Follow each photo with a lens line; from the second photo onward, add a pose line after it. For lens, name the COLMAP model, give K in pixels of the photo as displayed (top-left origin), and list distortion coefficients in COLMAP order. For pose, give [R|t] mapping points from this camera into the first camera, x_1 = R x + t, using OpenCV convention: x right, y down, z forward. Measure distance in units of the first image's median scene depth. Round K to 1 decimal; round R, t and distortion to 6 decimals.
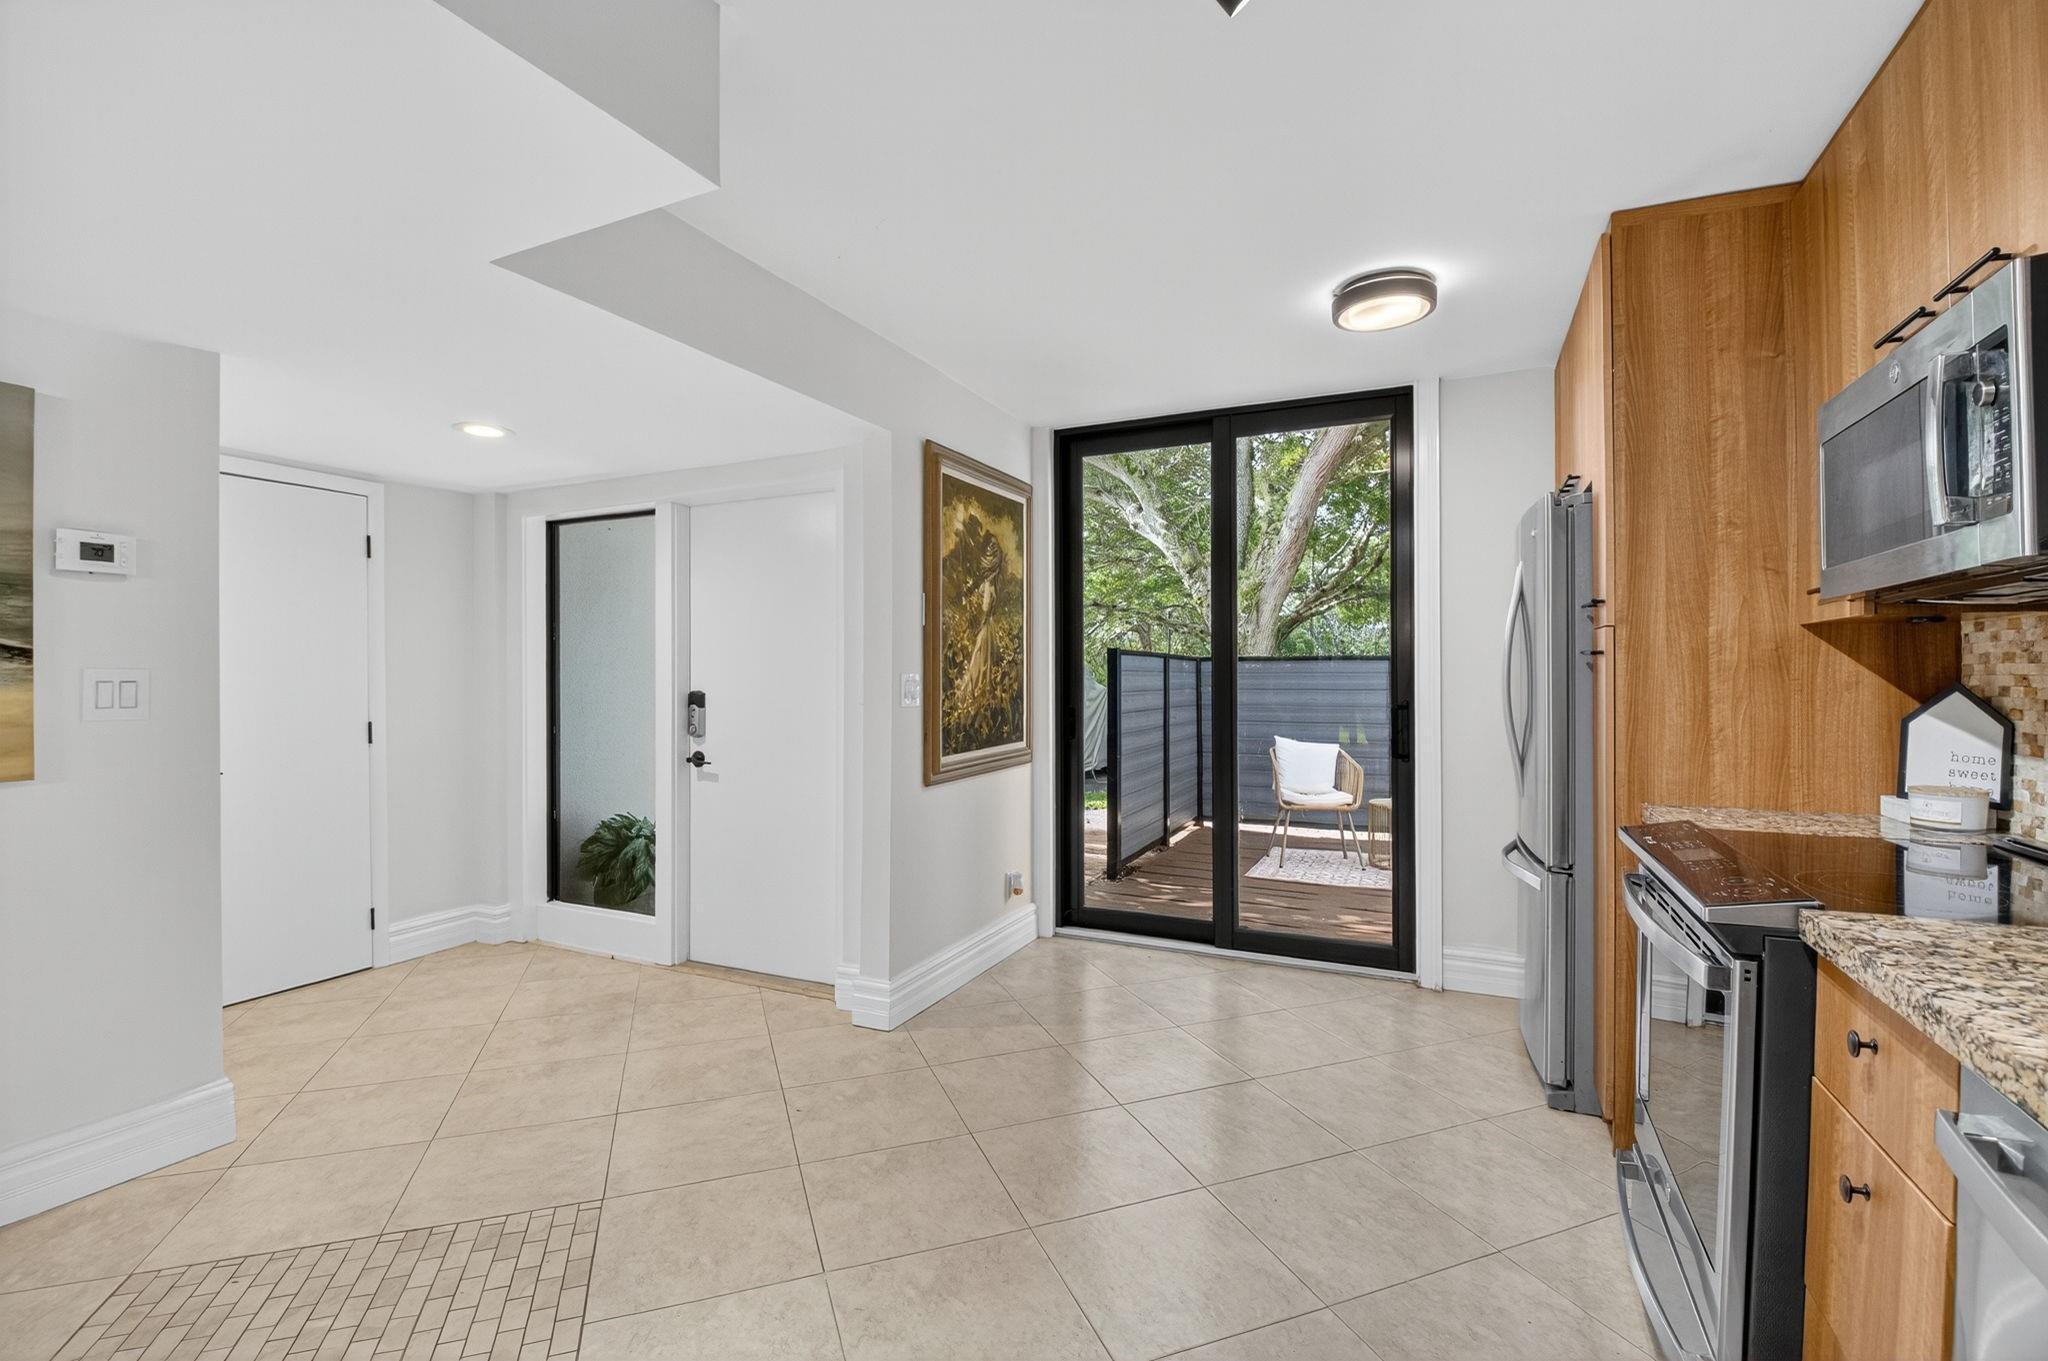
lens RADIAL K [[903.4, 0, 1030.8], [0, 903.4, 677.7], [0, 0, 1]] dist [0.013302, -0.029523]
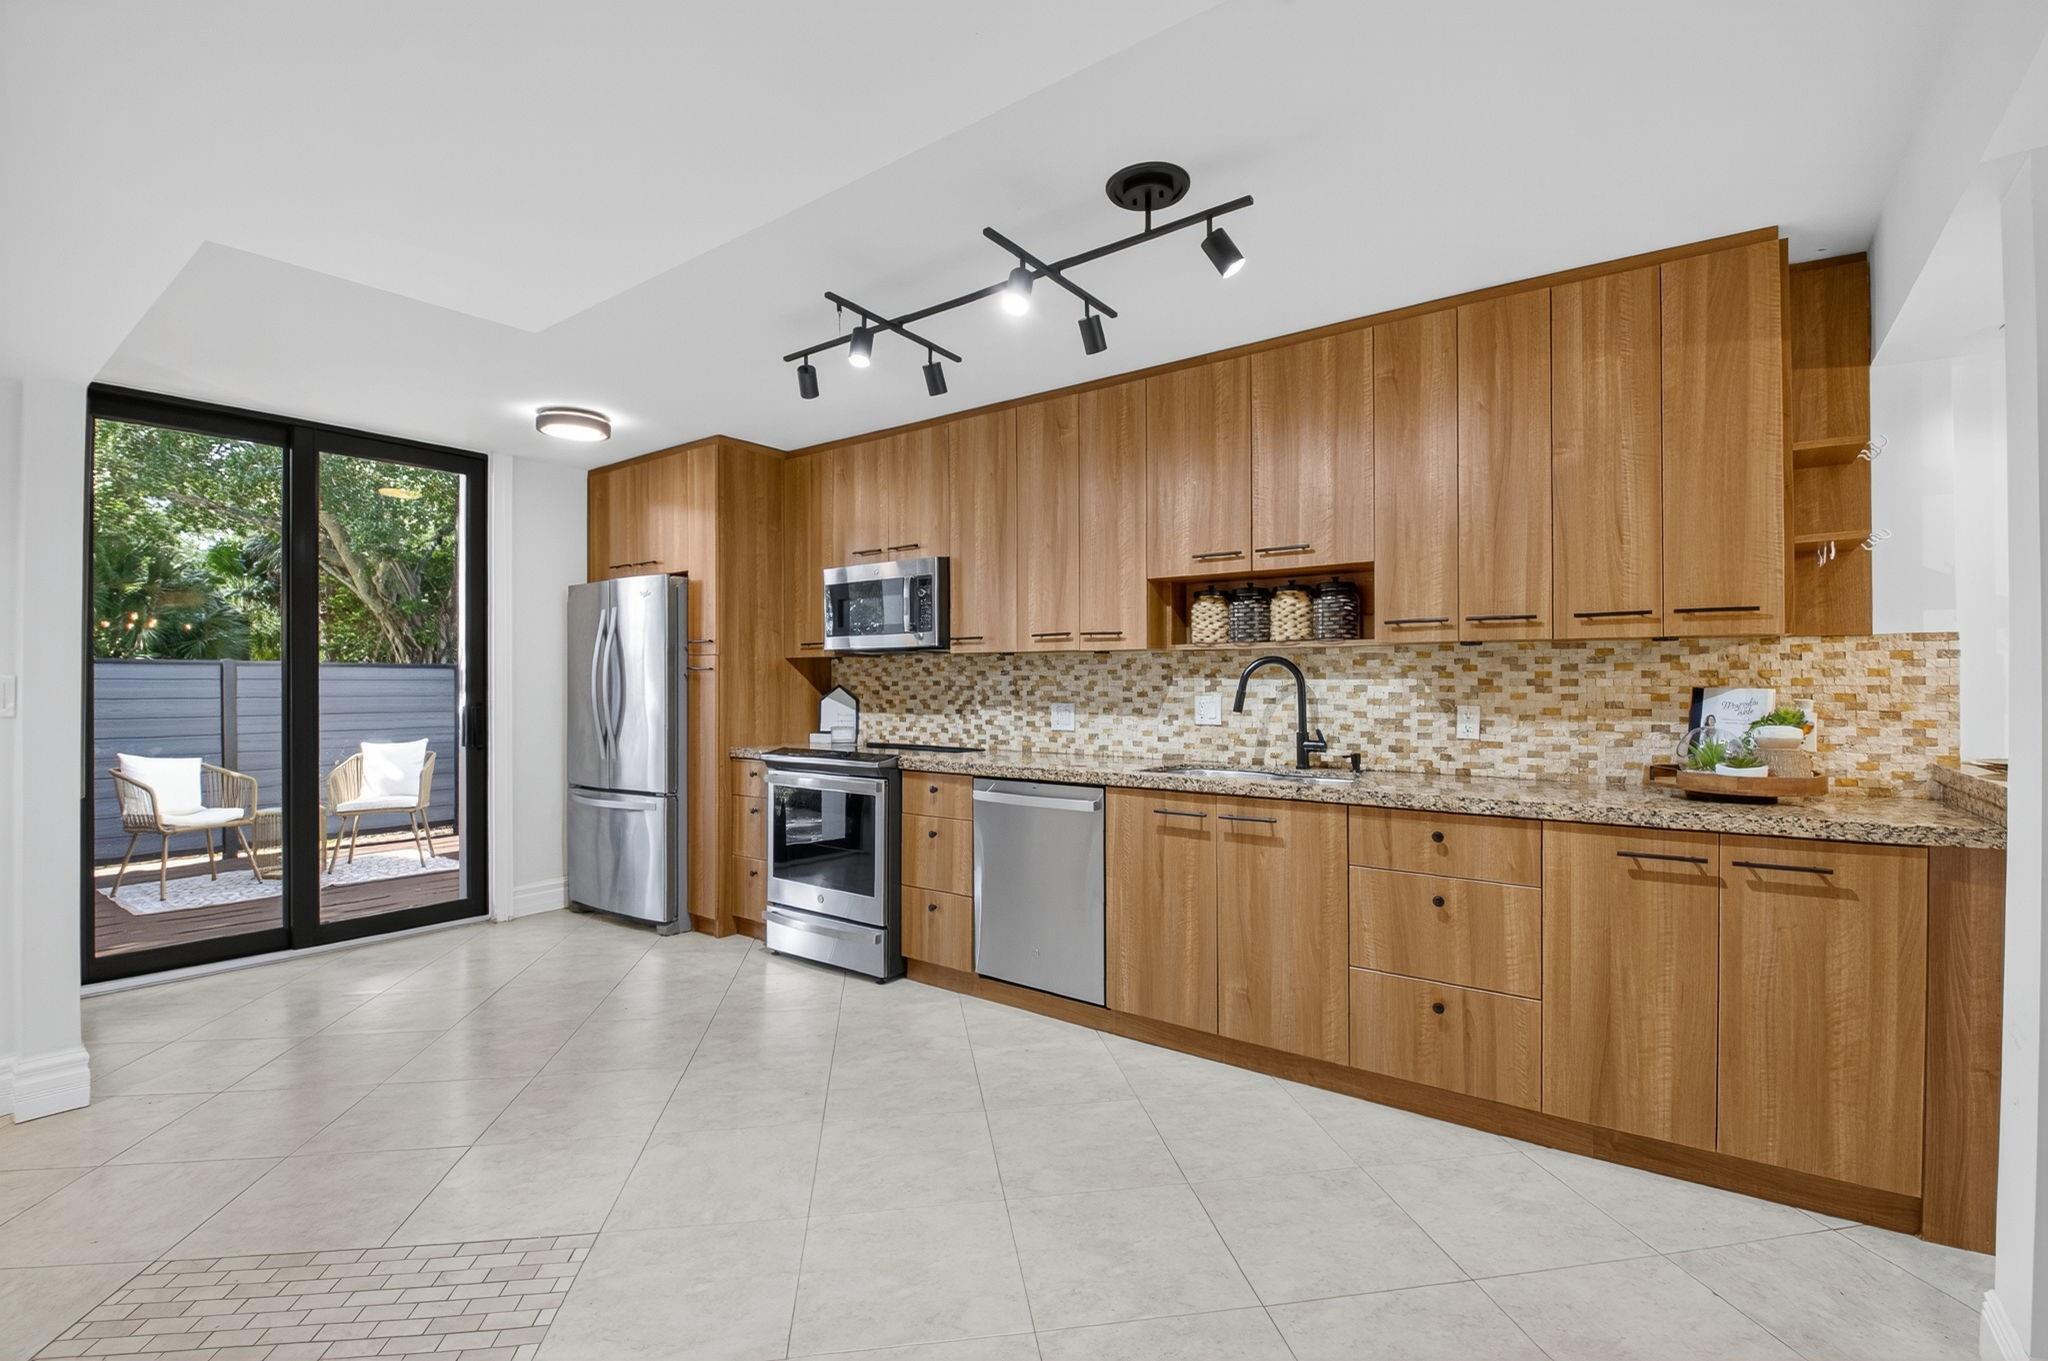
lens RADIAL K [[903.4, 0, 1030.8], [0, 903.4, 677.7], [0, 0, 1]] dist [0.013302, -0.029523]
pose [[0.212248, 0.006109, 0.977197, -1.015411], [0.002973, 0.999972, -0.006897, 0.005383], [-0.977211, 0.004369, 0.212224, -0.037786]]
